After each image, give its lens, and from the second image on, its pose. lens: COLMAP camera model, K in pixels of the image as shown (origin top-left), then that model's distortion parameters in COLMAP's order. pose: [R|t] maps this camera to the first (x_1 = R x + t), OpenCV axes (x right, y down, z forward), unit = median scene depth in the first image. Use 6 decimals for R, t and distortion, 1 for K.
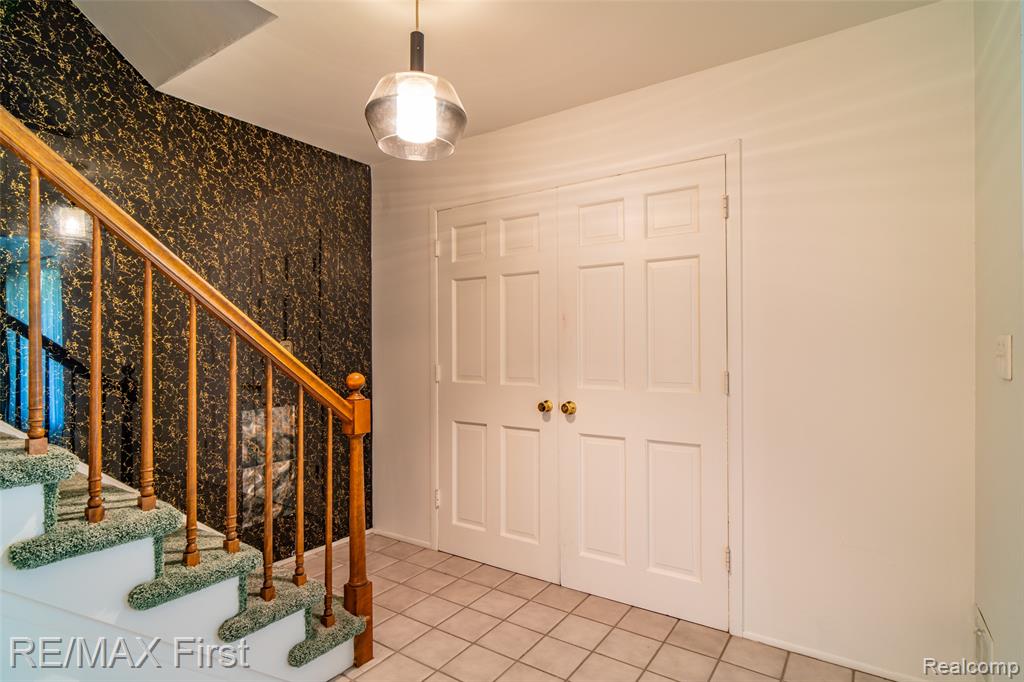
lens RADIAL K [[536.4, 0, 511.9], [0, 536.4, 347.0], [0, 0, 1]] dist [-0.001391, 0.000974]
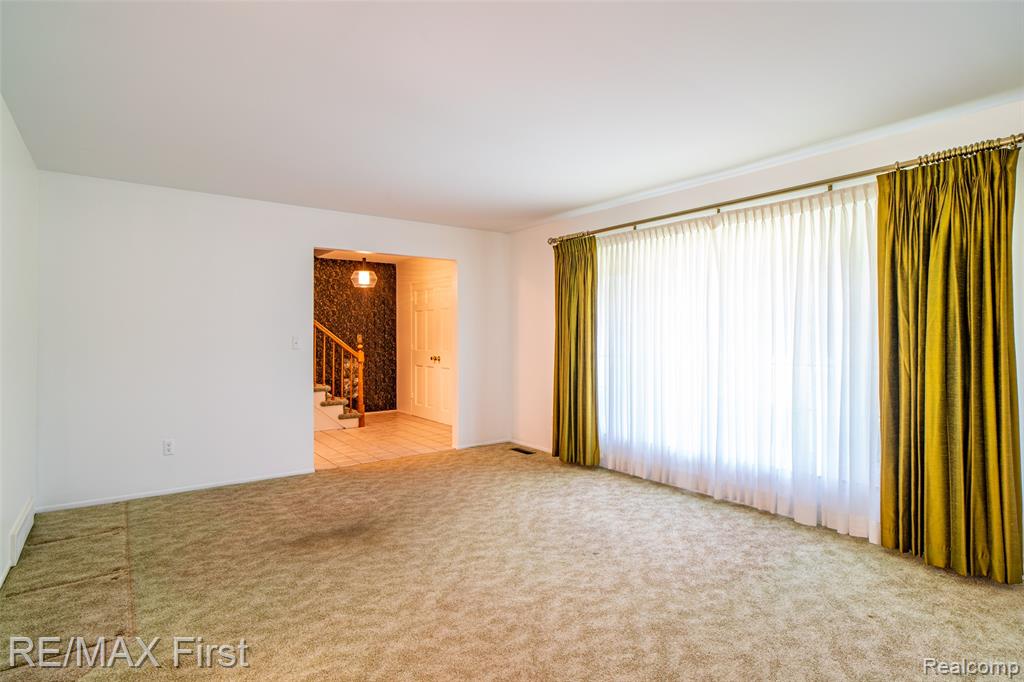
lens RADIAL K [[536.4, 0, 512.4], [0, 536.4, 336.1], [0, 0, 1]] dist [-0.001391, 0.000974]
pose [[0.942575, 0.000915, -0.333994, 1.335331], [-0.000055, 0.999997, 0.002584, -0.011563], [0.333995, -0.002417, 0.942572, -1.447689]]
